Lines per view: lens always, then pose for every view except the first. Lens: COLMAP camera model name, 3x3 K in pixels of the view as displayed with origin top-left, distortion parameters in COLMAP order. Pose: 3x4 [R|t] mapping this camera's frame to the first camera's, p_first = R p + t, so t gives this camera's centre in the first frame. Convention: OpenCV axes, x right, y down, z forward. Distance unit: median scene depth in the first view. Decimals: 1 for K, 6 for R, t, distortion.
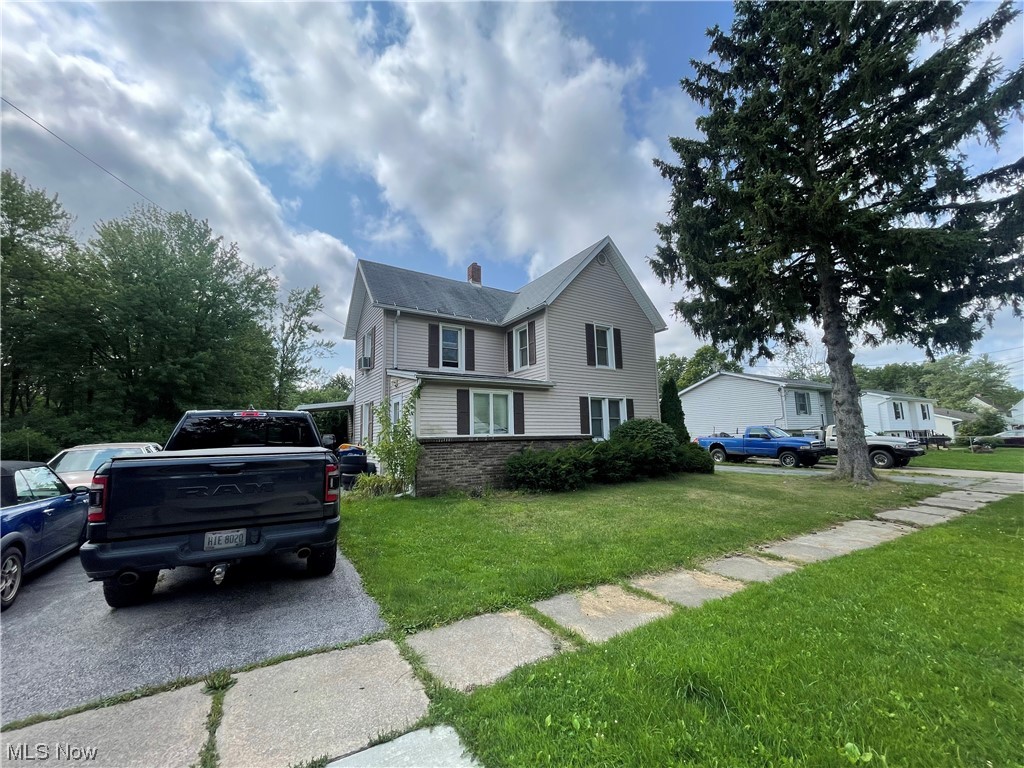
lens RADIAL K [[406.0, 0, 510.2], [0, 406.0, 380.4], [0, 0, 1]] dist [0.002534, 0.000173]
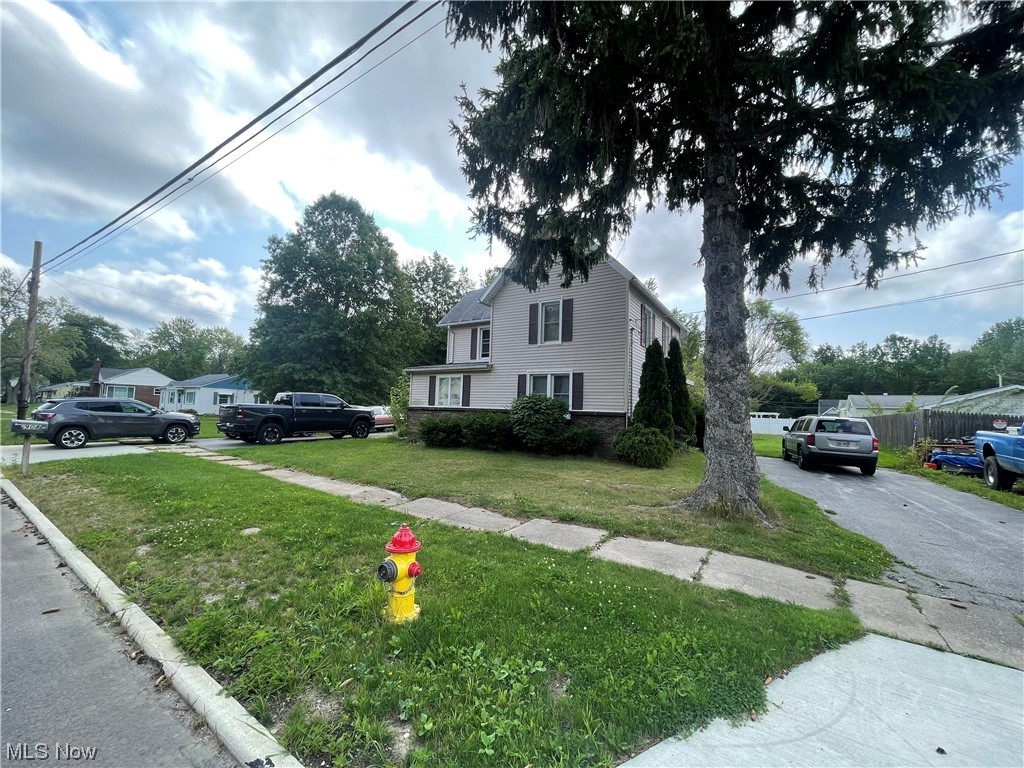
lens RADIAL K [[406.0, 0, 512.1], [0, 406.0, 381.4], [0, 0, 1]] dist [0.002534, 0.000173]
pose [[0.444049, -0.038974, -0.895155, 1.263172], [0.087217, 0.996189, -0.000108, 0.063140], [0.891748, -0.078025, 0.445756, 0.543758]]
